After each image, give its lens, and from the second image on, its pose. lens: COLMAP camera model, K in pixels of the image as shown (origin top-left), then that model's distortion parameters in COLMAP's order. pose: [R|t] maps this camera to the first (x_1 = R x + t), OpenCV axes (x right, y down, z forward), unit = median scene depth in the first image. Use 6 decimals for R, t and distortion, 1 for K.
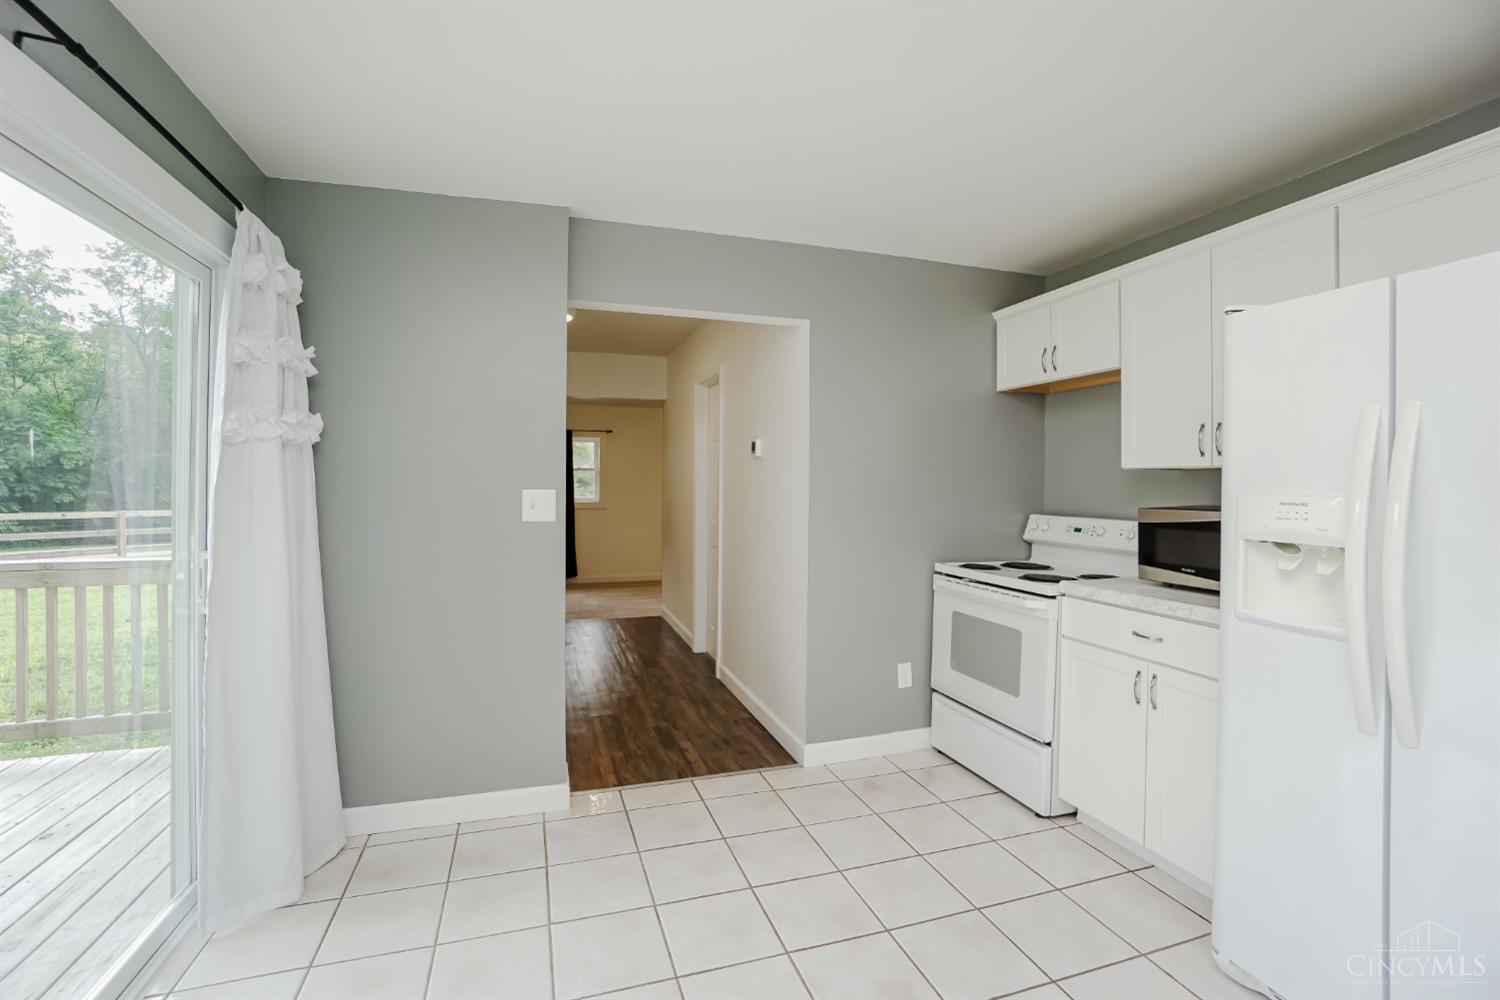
lens RADIAL K [[654.1, 0, 735.1], [0, 654.1, 482.8], [0, 0, 1]] dist [-0.057654, 0.020017]
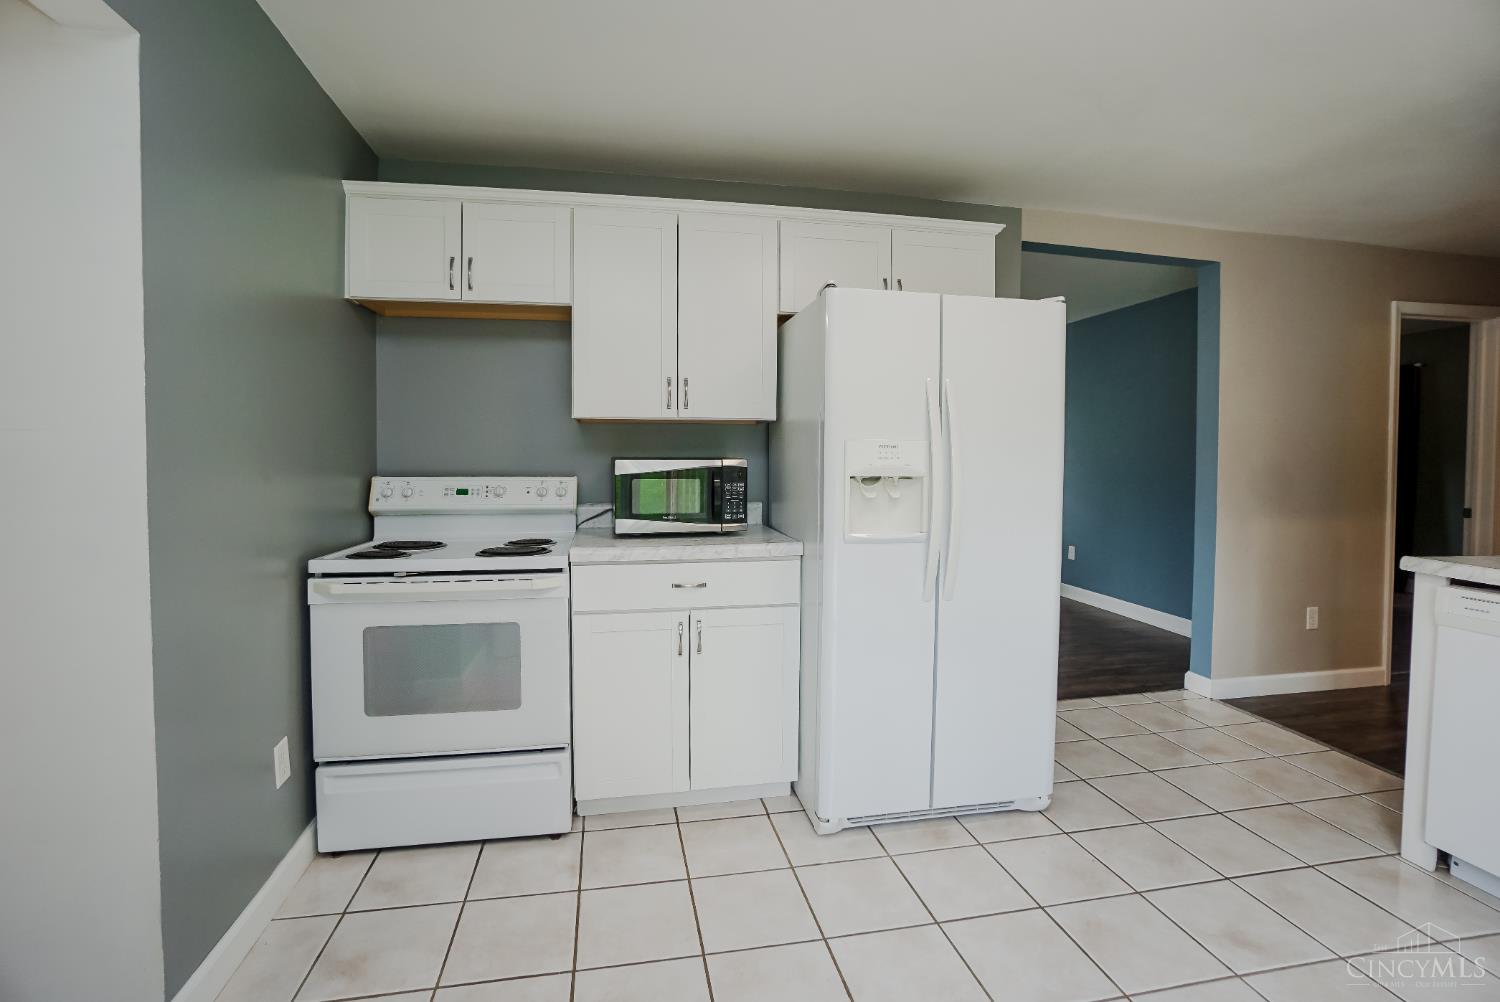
lens RADIAL K [[654.1, 0, 735.1], [0, 654.1, 483.8], [0, 0, 1]] dist [-0.057654, 0.020017]
pose [[0.123972, -0.042585, 0.991372, -0.272197], [-0.003924, 0.999050, 0.043405, 0.029074], [-0.992278, -0.009271, 0.123687, 0.624834]]
